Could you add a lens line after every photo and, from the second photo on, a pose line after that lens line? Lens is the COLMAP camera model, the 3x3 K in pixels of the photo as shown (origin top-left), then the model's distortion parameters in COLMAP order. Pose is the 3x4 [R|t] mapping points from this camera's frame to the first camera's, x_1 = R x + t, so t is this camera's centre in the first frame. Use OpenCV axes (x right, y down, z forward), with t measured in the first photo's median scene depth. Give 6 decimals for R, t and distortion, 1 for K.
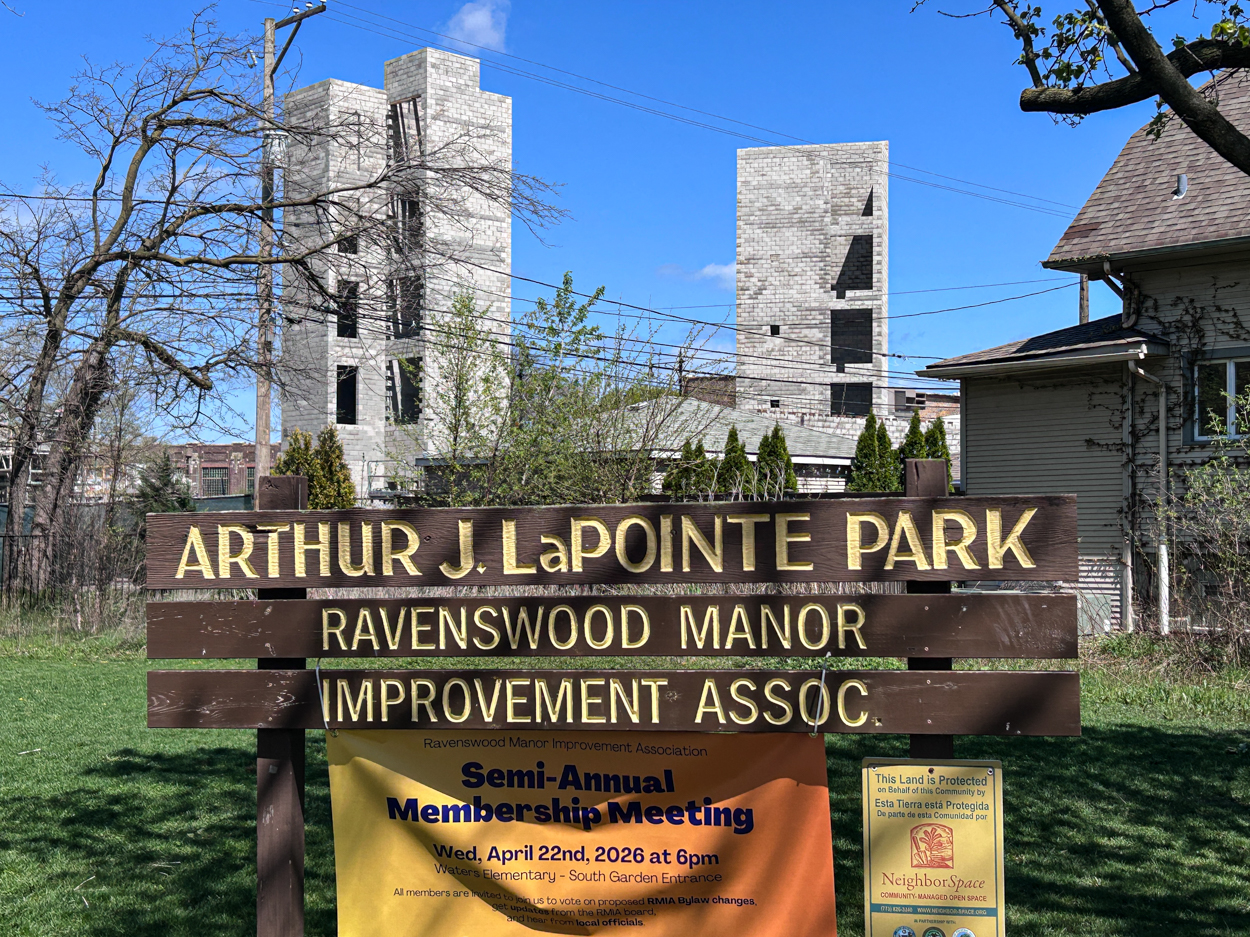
lens RADIAL K [[1777.8, 0, 619.9], [0, 1777.8, 471.1], [0, 0, 1]] dist [0.197212, 0.000000]
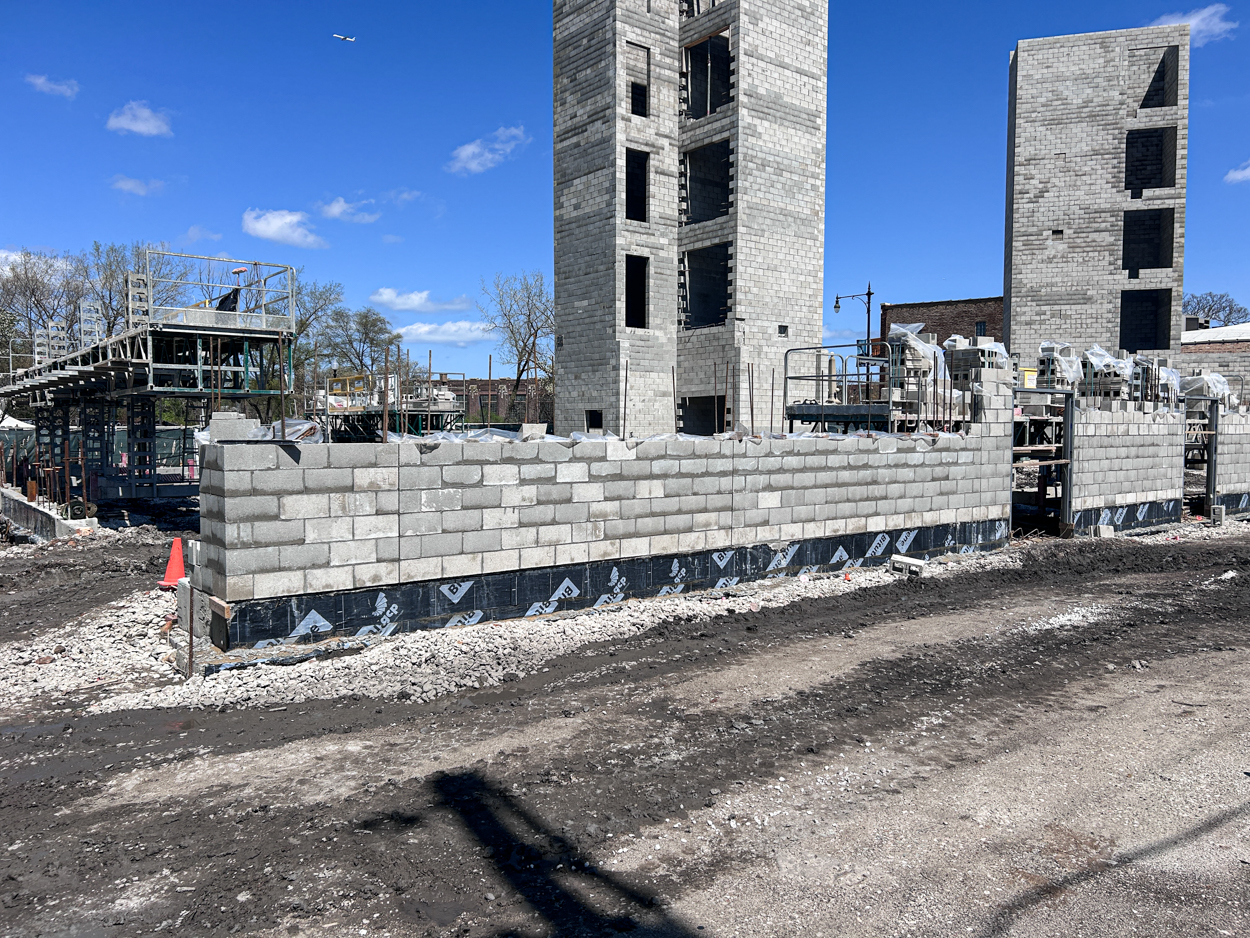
lens RADIAL K [[947.5, 0, 626.2], [0, 947.5, 473.5], [0, 0, 1]] dist [0.015263, -0.003885]
pose [[0.999301, -0.004265, -0.037134, -0.123225], [0.007052, 0.997140, 0.075244, 0.006923], [0.036706, -0.075453, 0.996473, 0.485211]]
